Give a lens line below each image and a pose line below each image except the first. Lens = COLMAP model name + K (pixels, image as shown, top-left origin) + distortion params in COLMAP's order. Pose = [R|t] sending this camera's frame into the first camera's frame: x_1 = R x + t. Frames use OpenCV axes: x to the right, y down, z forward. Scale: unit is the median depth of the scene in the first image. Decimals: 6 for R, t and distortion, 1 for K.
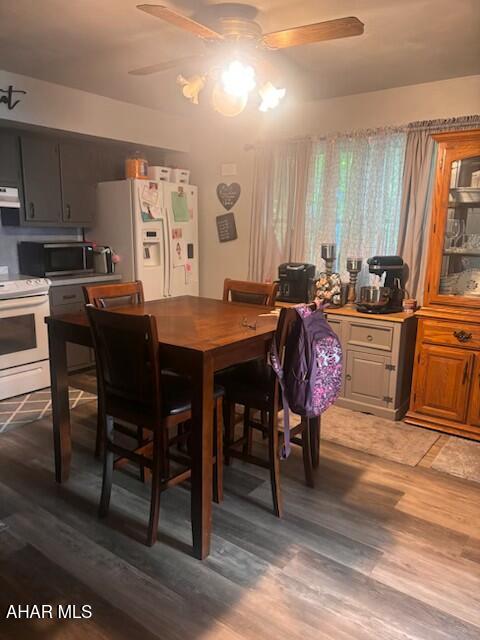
lens RADIAL K [[467.6, 0, 240.0], [0, 467.6, 320.0], [0, 0, 1]] dist [0.004392, -0.004706]
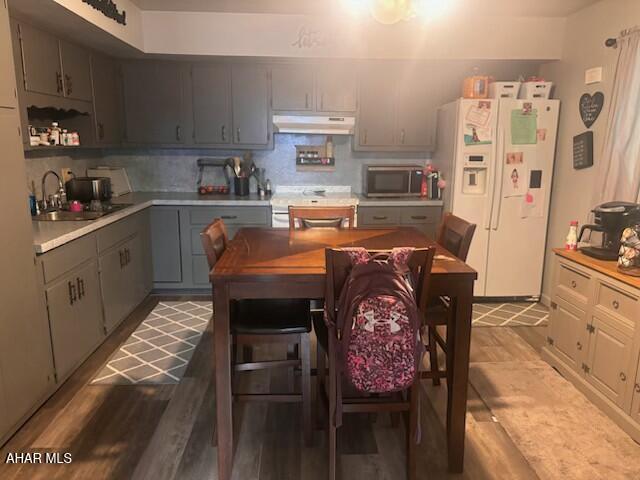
lens RADIAL K [[467.6, 0, 320.0], [0, 467.6, 240.0], [0, 0, 1]] dist [0.004392, -0.004706]
pose [[0.643496, 0.138562, -0.752804, 0.316154], [-0.142972, 0.987929, 0.059627, -0.039067], [0.751979, 0.069260, 0.655539, 0.191652]]
